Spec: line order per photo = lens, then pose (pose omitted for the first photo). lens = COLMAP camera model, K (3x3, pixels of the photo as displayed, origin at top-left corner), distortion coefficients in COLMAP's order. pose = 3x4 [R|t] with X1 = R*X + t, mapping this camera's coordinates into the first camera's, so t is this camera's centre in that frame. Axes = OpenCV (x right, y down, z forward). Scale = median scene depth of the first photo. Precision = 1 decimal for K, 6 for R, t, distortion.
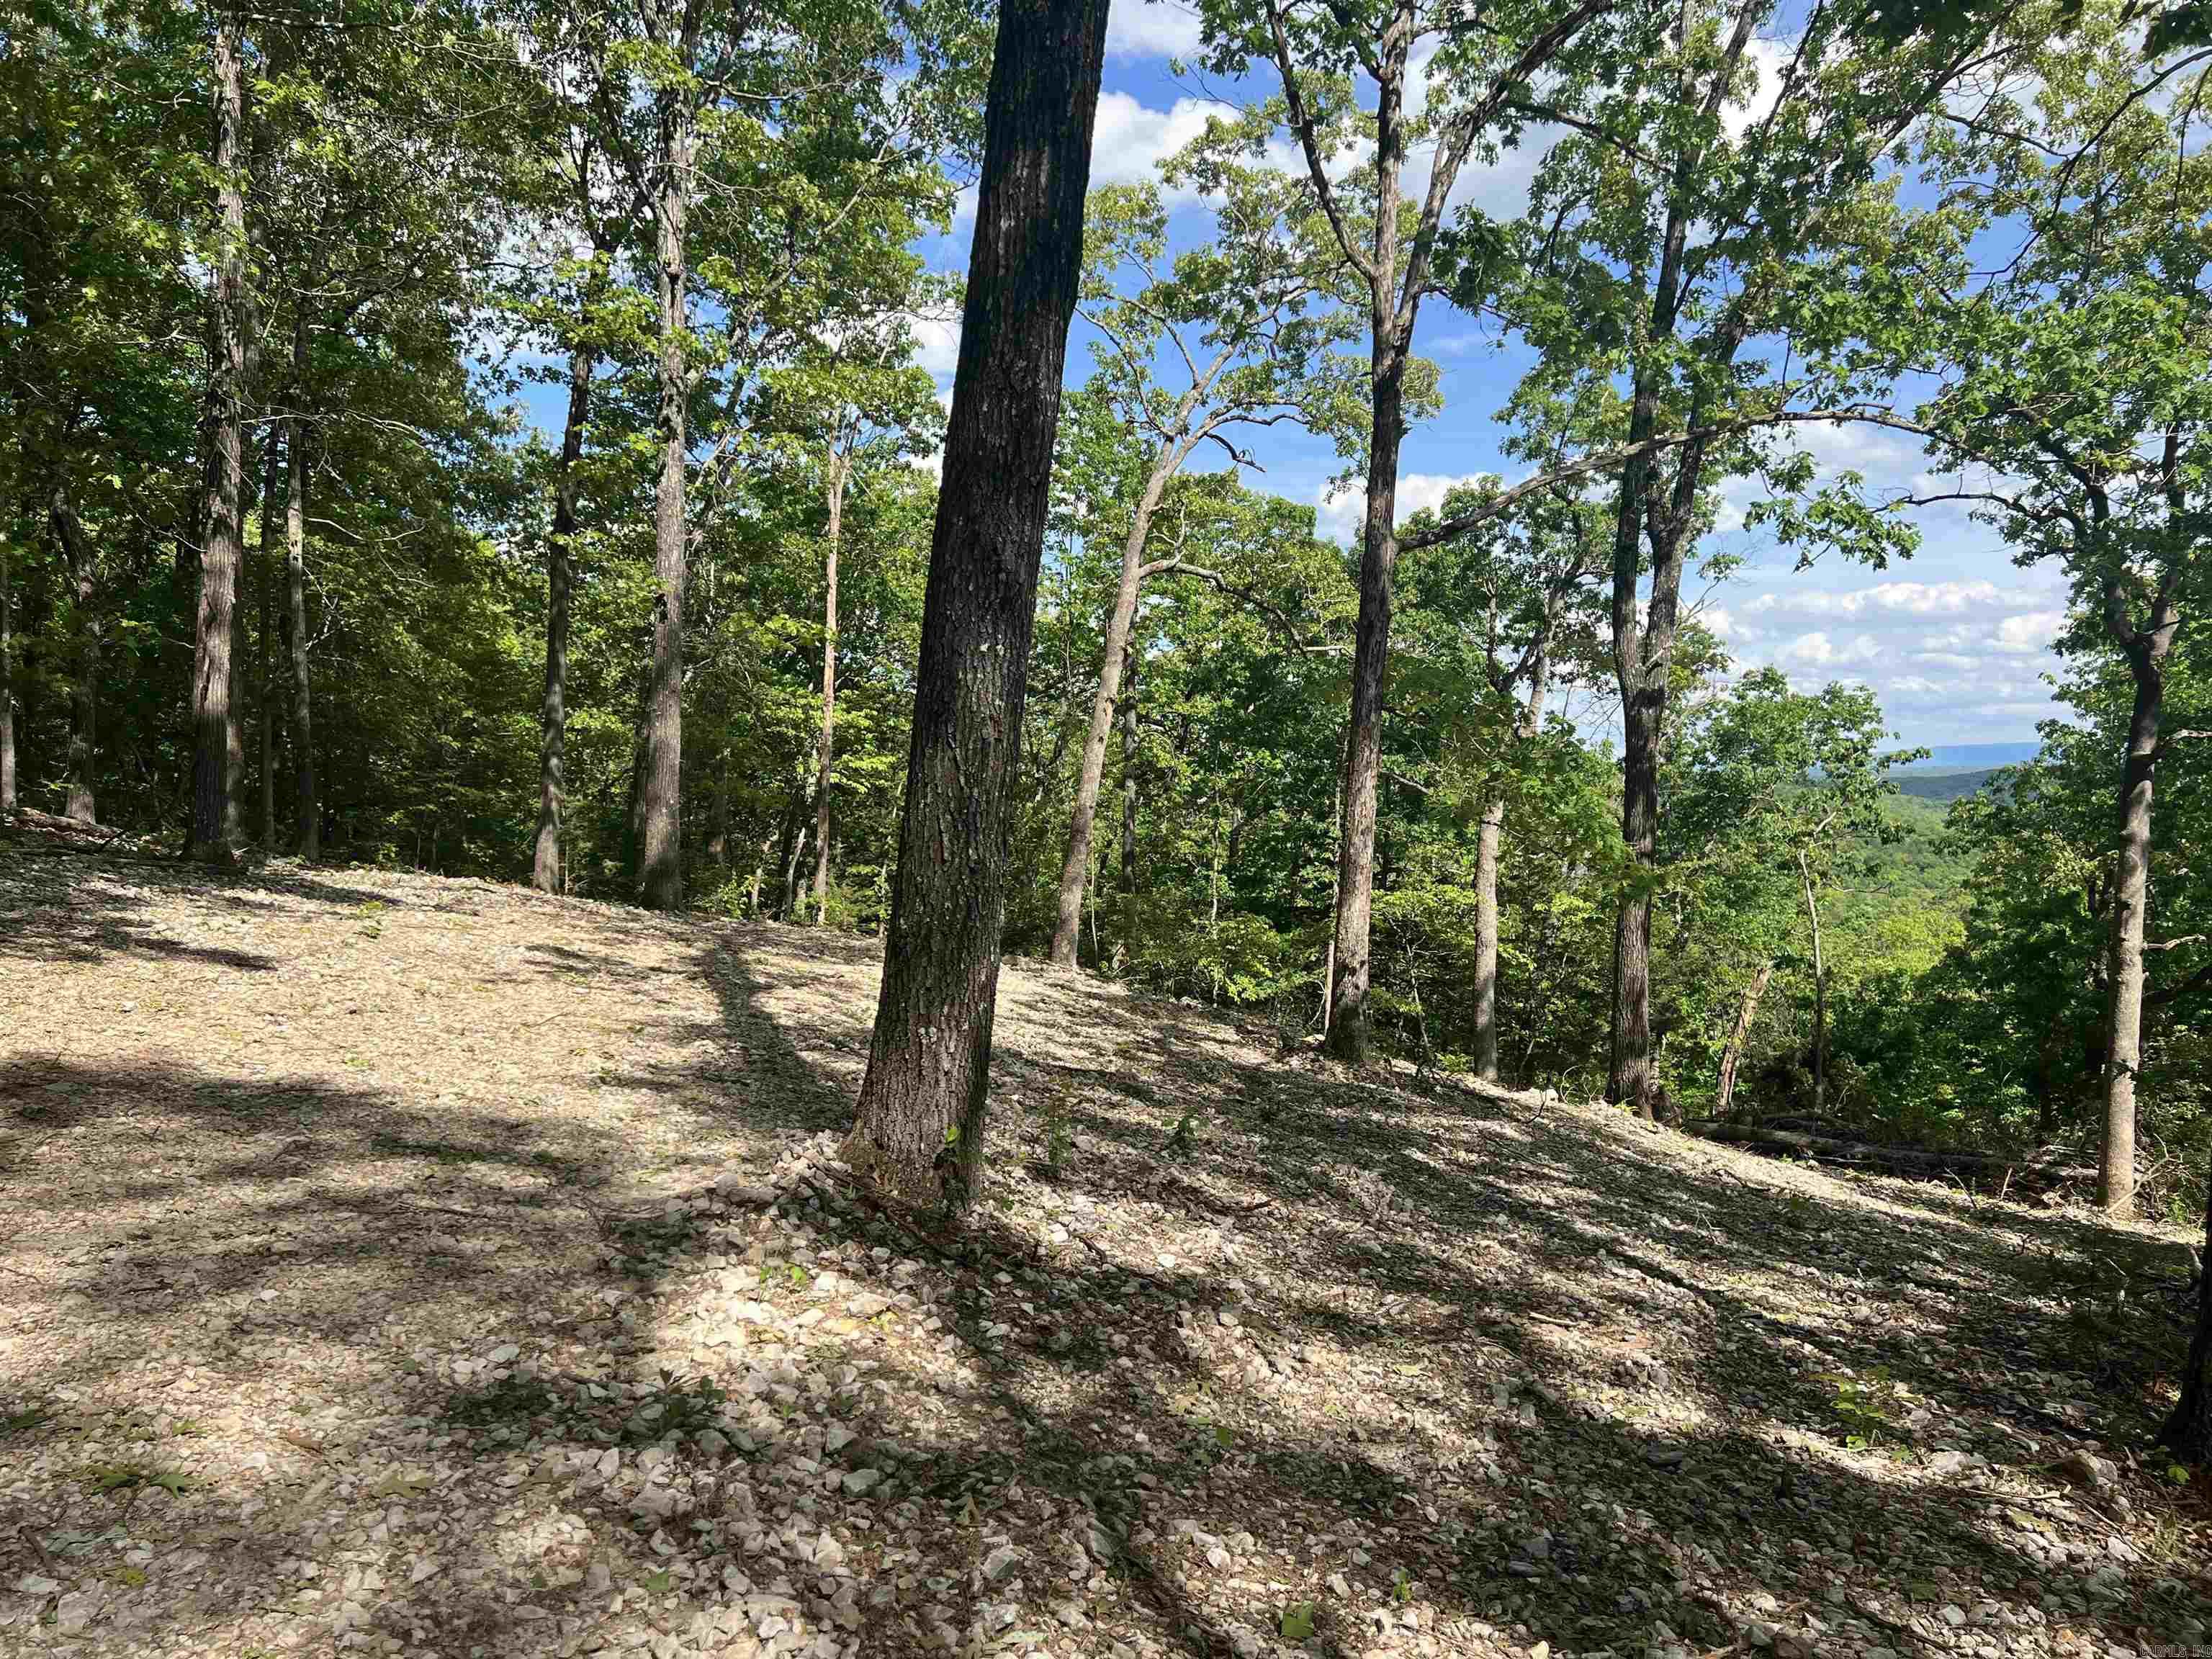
lens RADIAL K [[1639.4, 0, 1120.9], [0, 1639.4, 827.7], [0, 0, 1]] dist [0.062071, -0.070531]
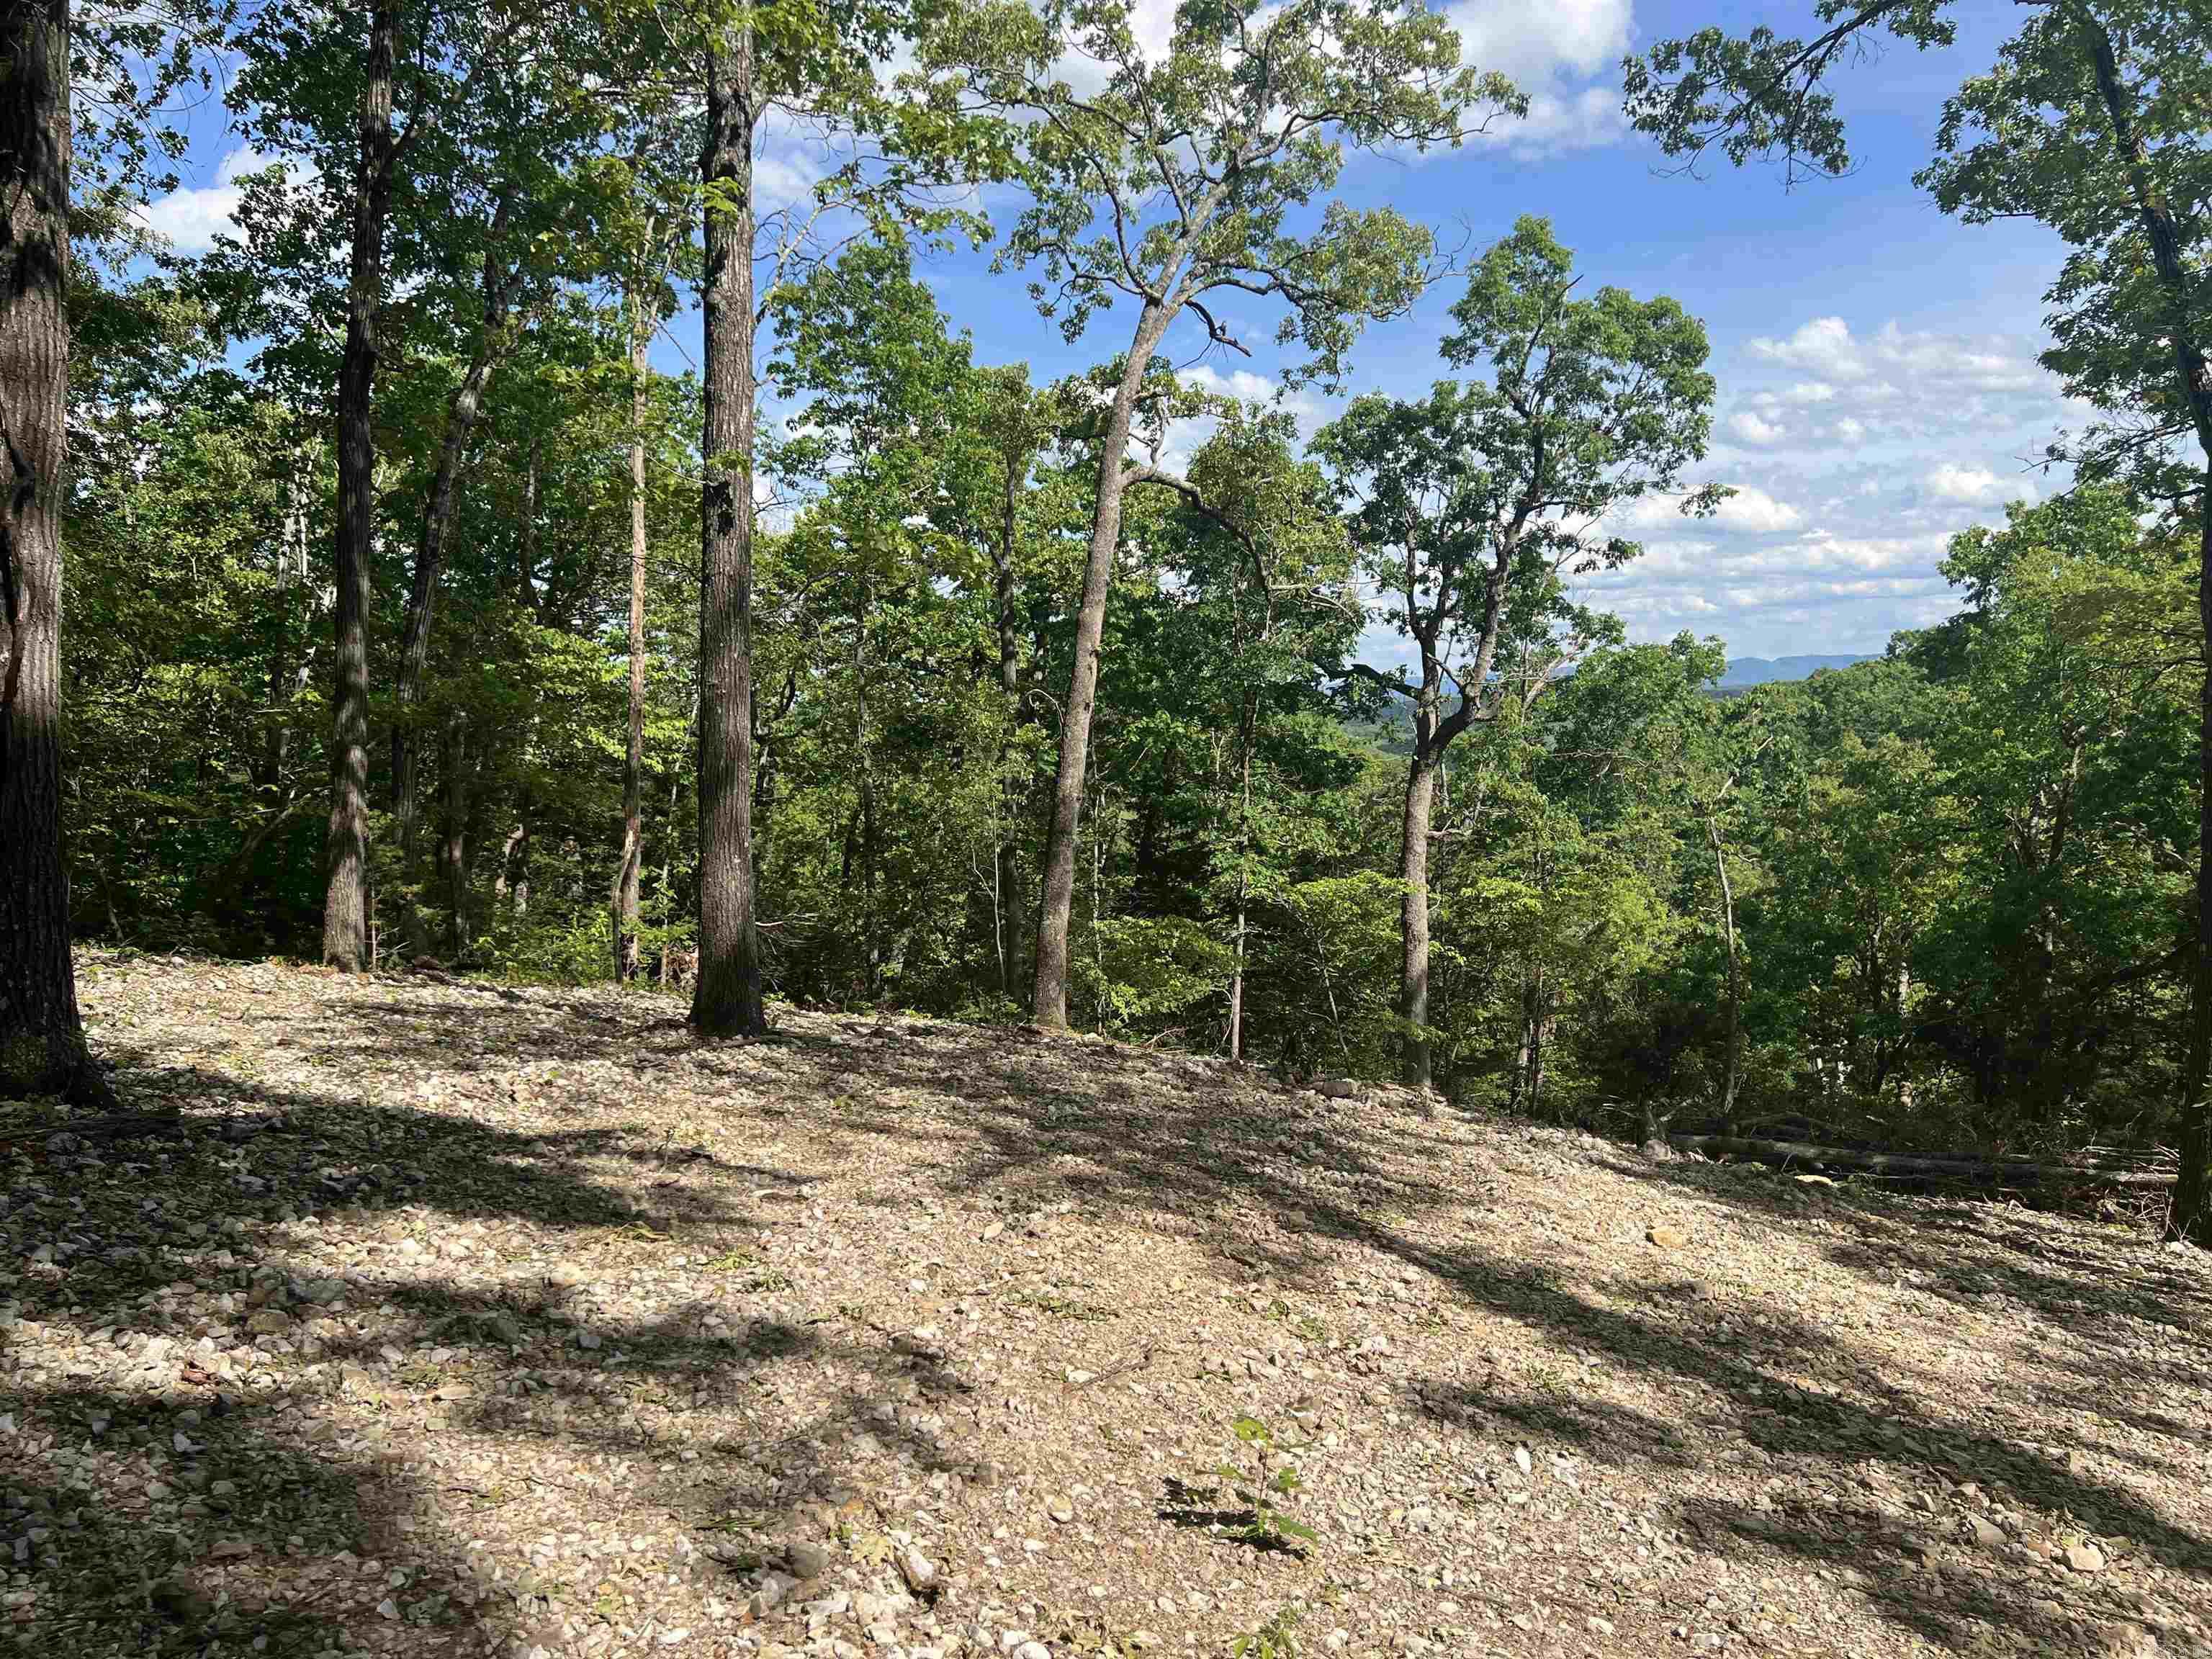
lens RADIAL K [[1639.4, 0, 1094.4], [0, 1639.4, 833.9], [0, 0, 1]] dist [0.062071, -0.070531]
pose [[0.953118, -0.027385, 0.301356, -0.223749], [0.013686, 0.998779, 0.047475, -0.029777], [-0.302288, -0.041124, 0.952329, 0.276090]]
